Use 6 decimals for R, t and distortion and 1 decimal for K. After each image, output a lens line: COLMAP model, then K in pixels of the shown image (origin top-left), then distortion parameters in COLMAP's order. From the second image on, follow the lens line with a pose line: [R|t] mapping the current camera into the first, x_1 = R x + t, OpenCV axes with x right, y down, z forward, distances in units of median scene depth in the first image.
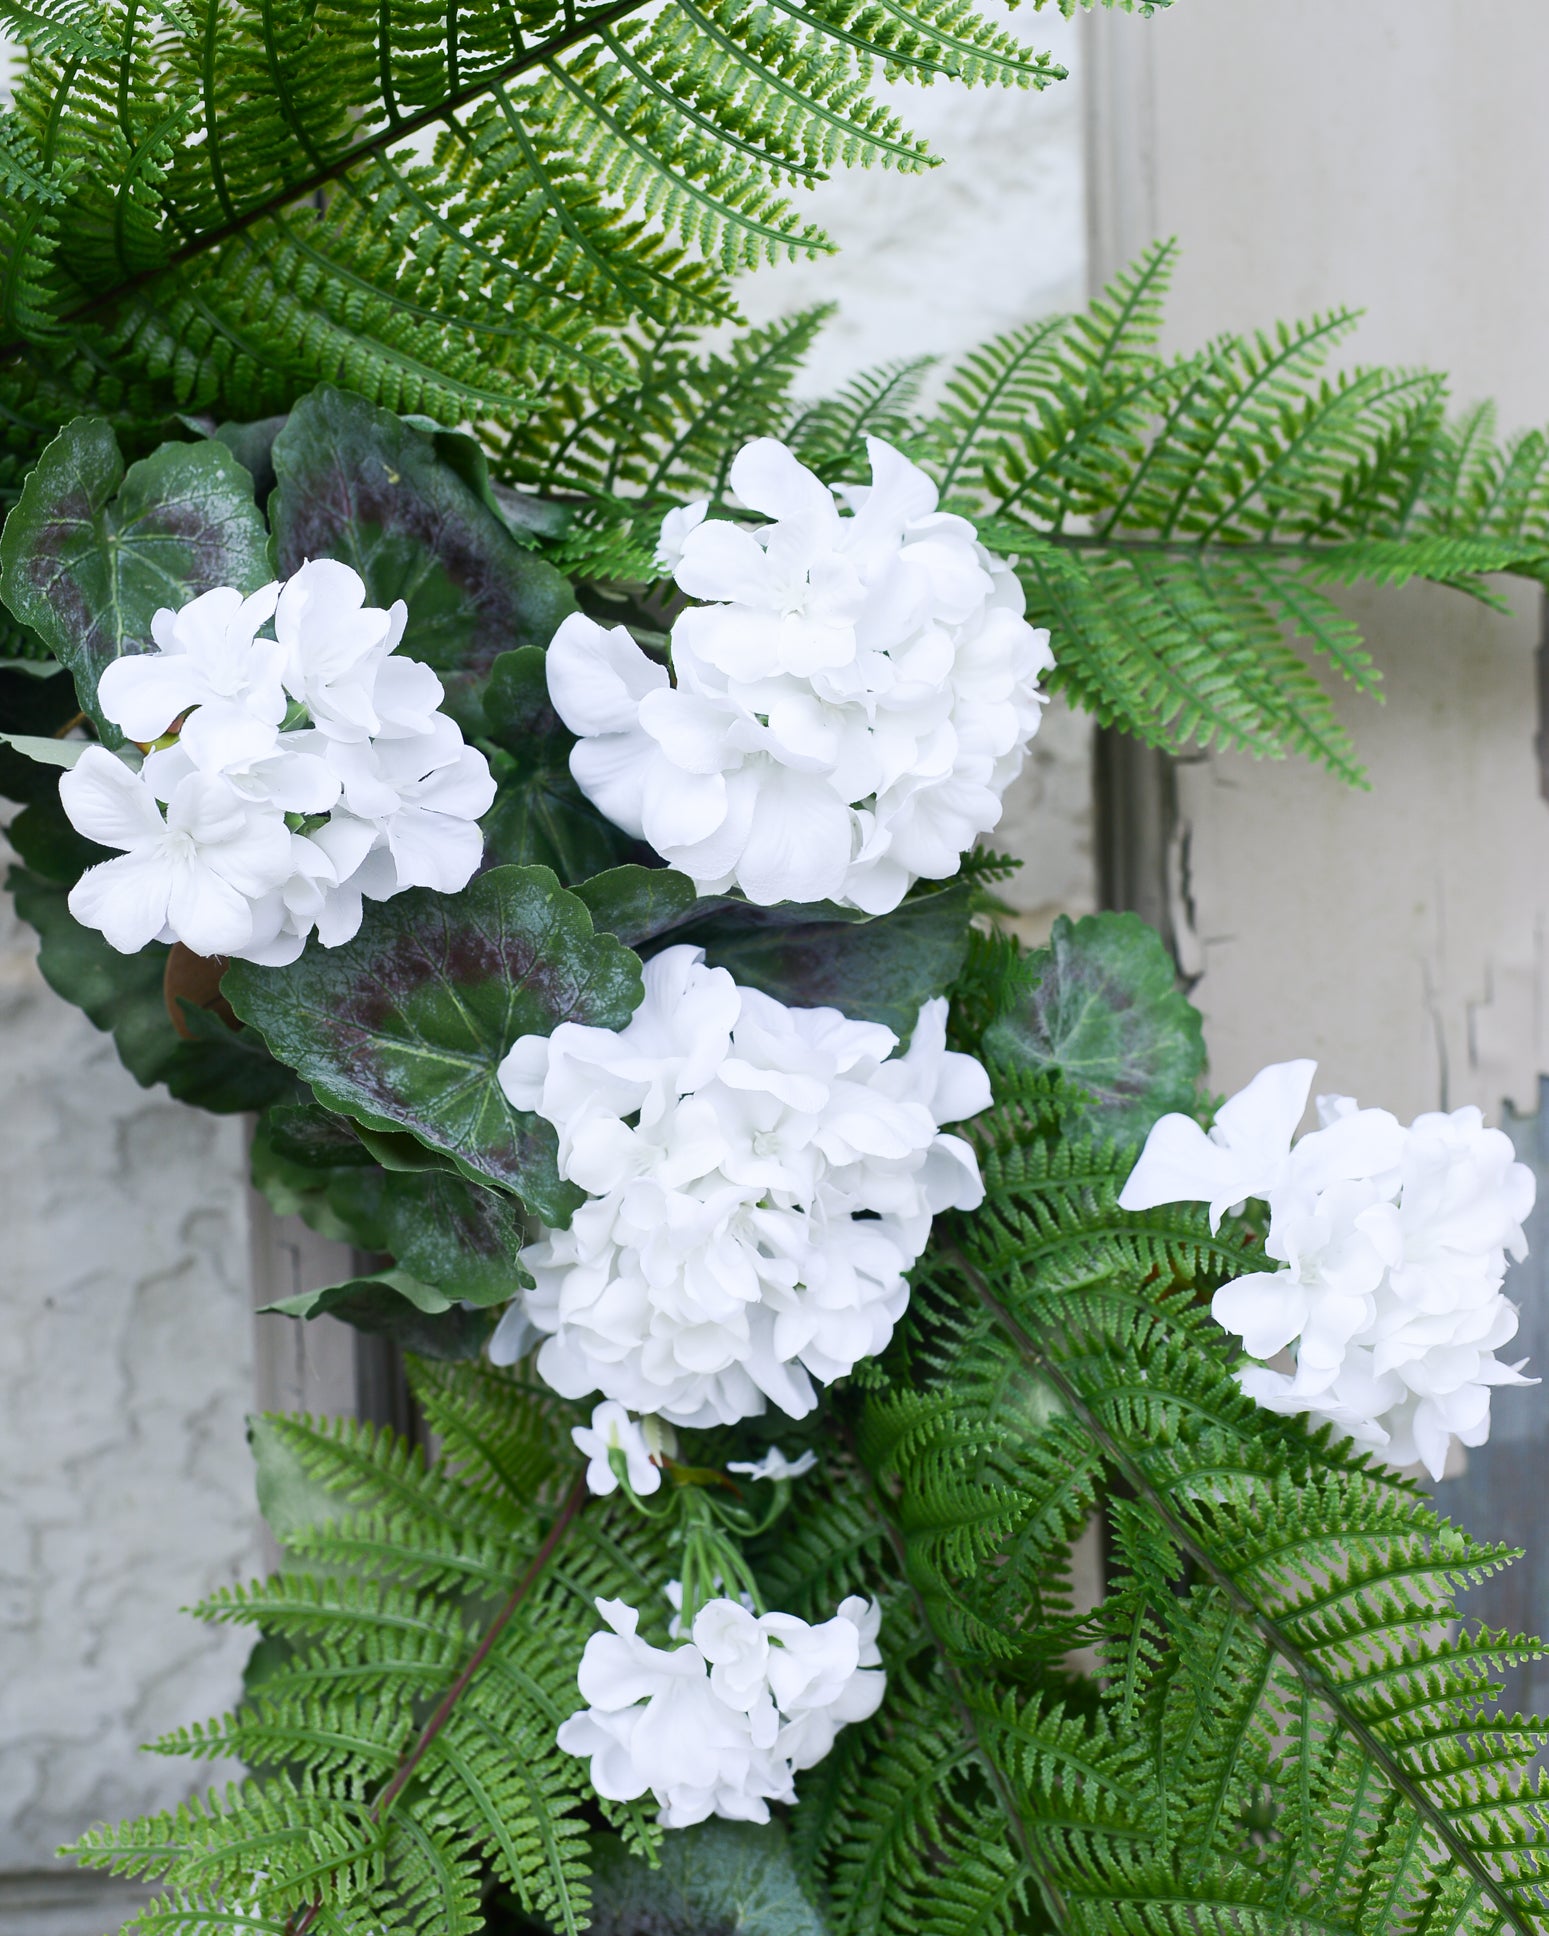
lens RADIAL K [[2385.2, 0, 784.9], [0, 2385.2, 957.6], [0, 0, 1]] dist [-0.088401, 0.000000]
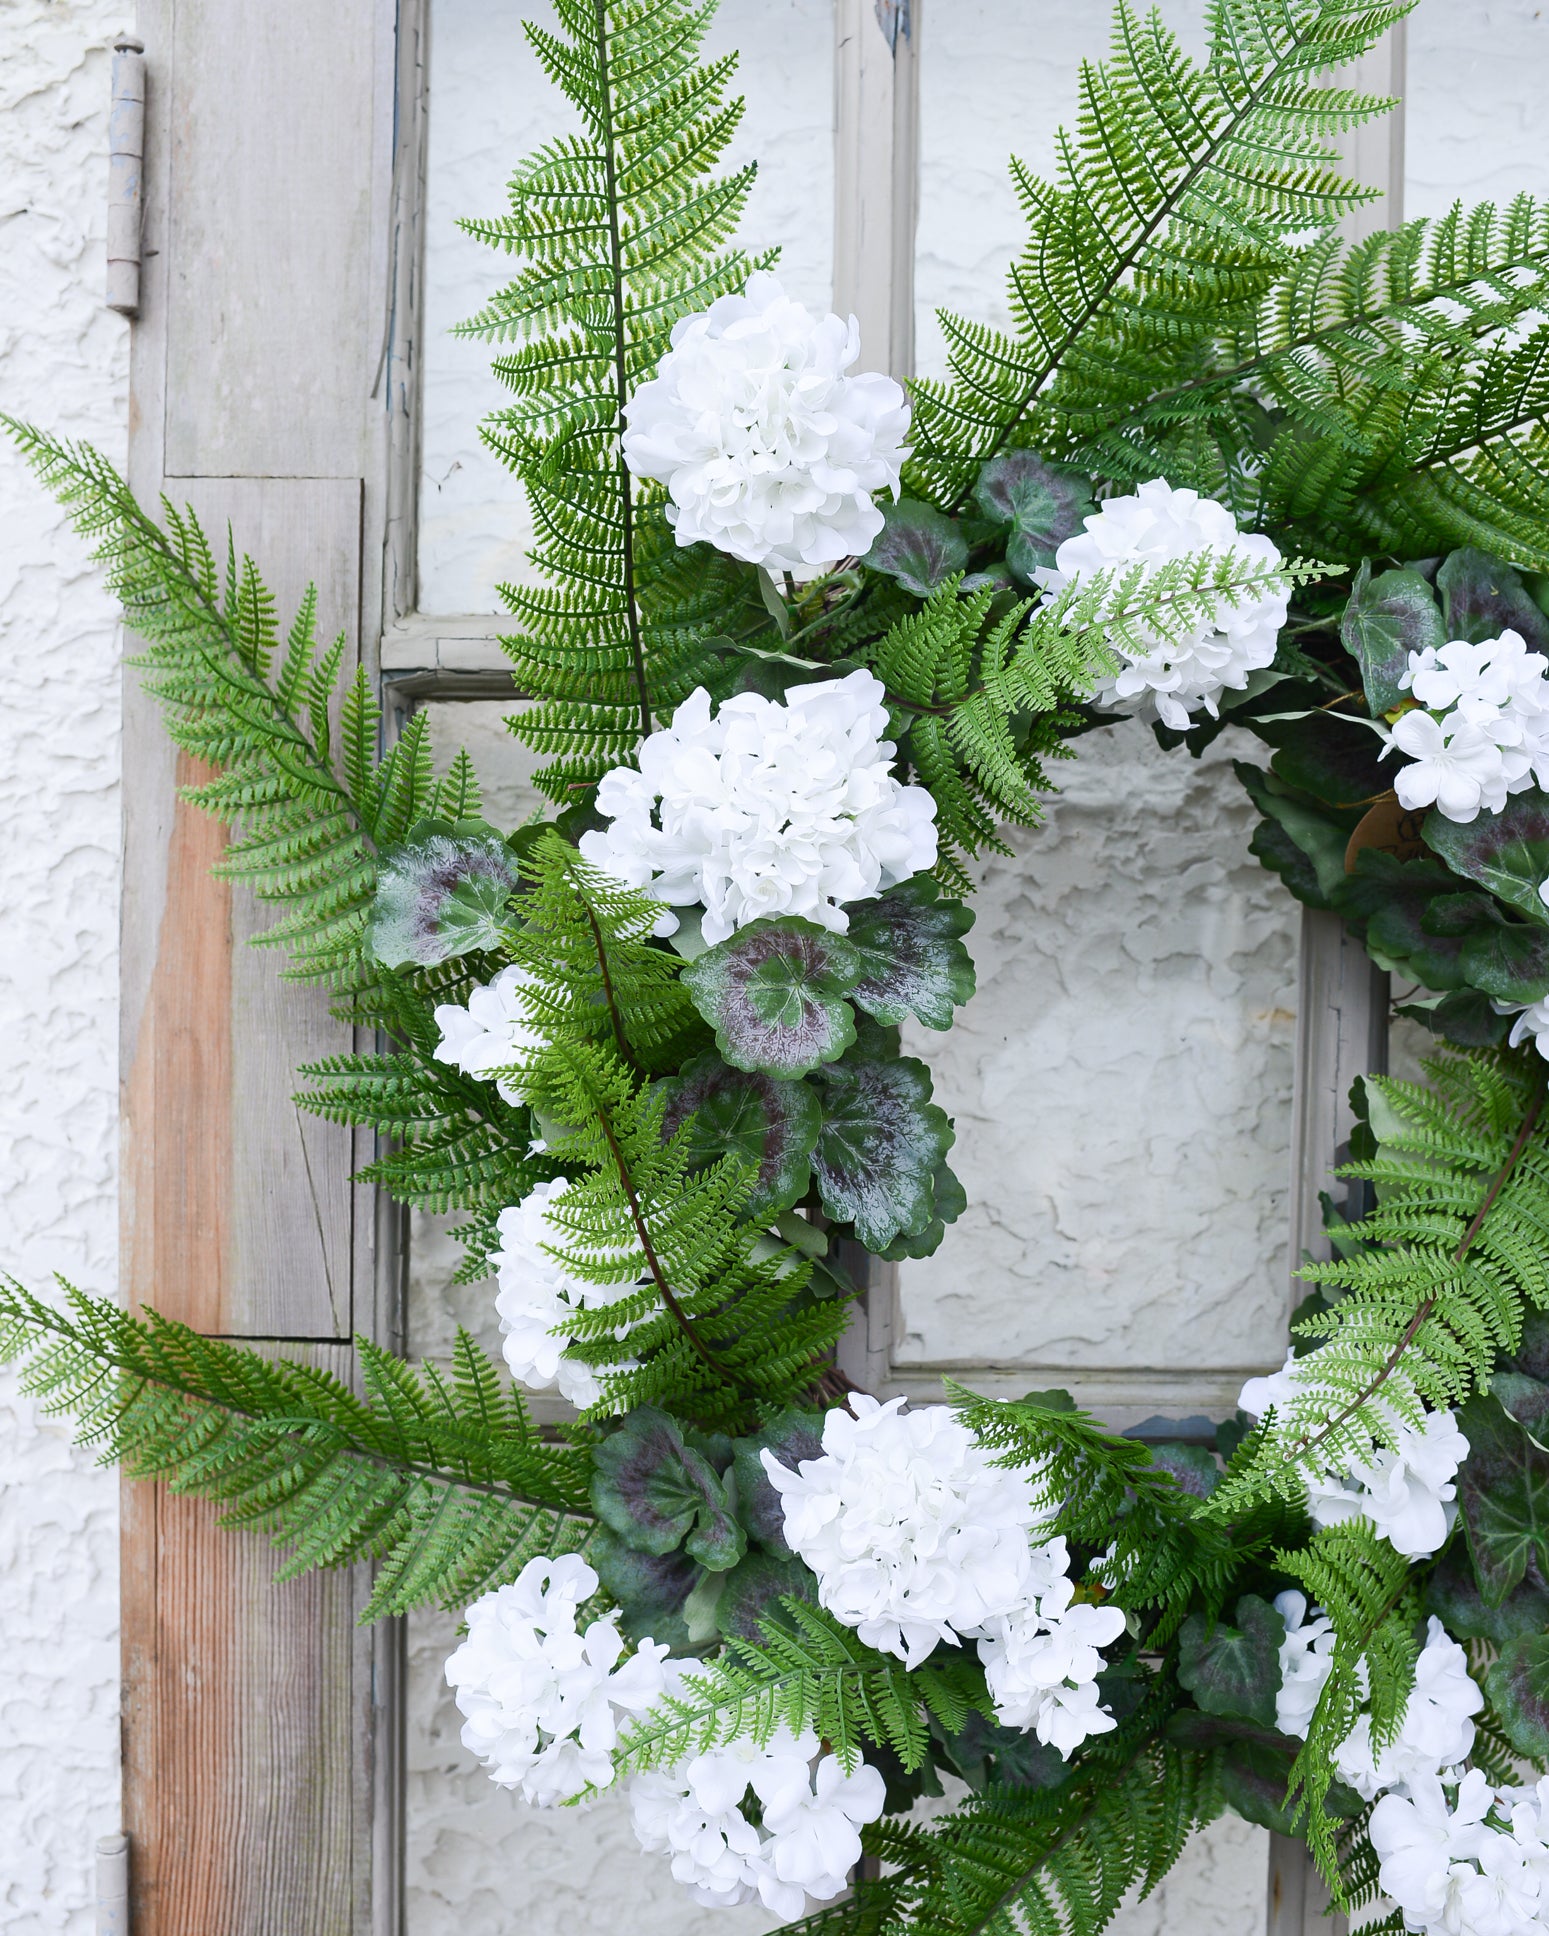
lens RADIAL K [[2385.2, 0, 769.2], [0, 2385.2, 963.0], [0, 0, 1]] dist [-0.088401, 0.000000]
pose [[0.992120, 0.048235, -0.115637, -0.532793], [-0.052843, 0.997913, -0.037113, 0.219868], [0.113606, 0.042931, 0.992598, -1.051642]]
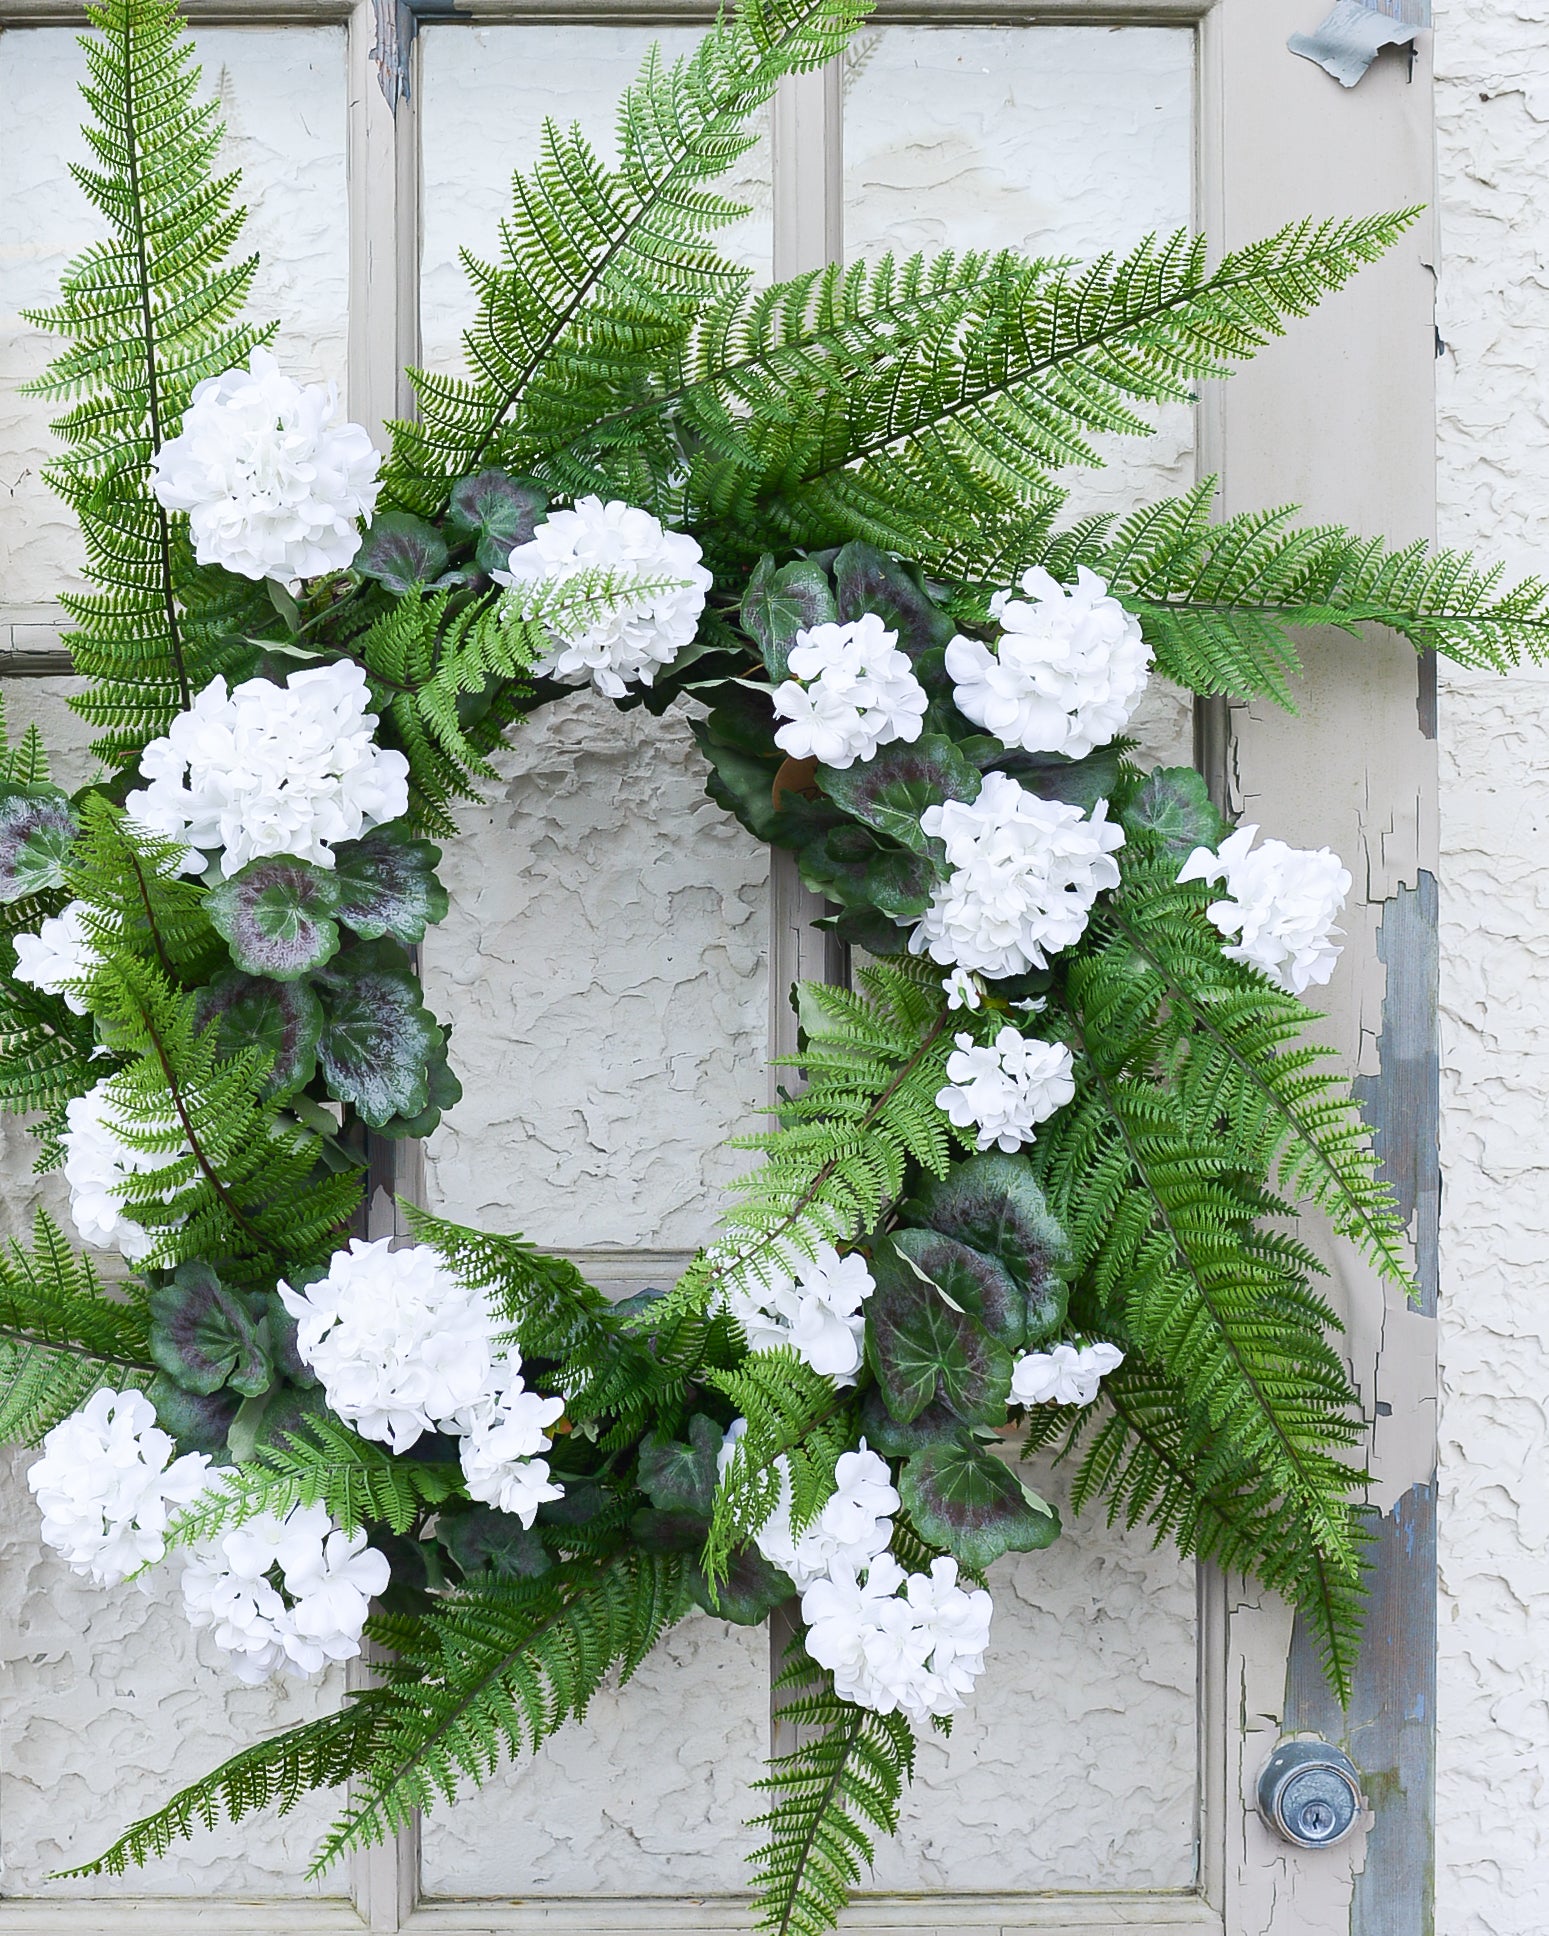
lens RADIAL K [[3793.2, 0, 588.3], [0, 3793.2, 794.4], [0, 0, 1]] dist [-0.103445, 0.000000]
pose [[0.993597, 0.023853, -0.110436, -0.030176], [-0.032950, 0.996145, -0.081295, 0.348729], [0.108071, 0.084413, 0.990553, -2.887771]]
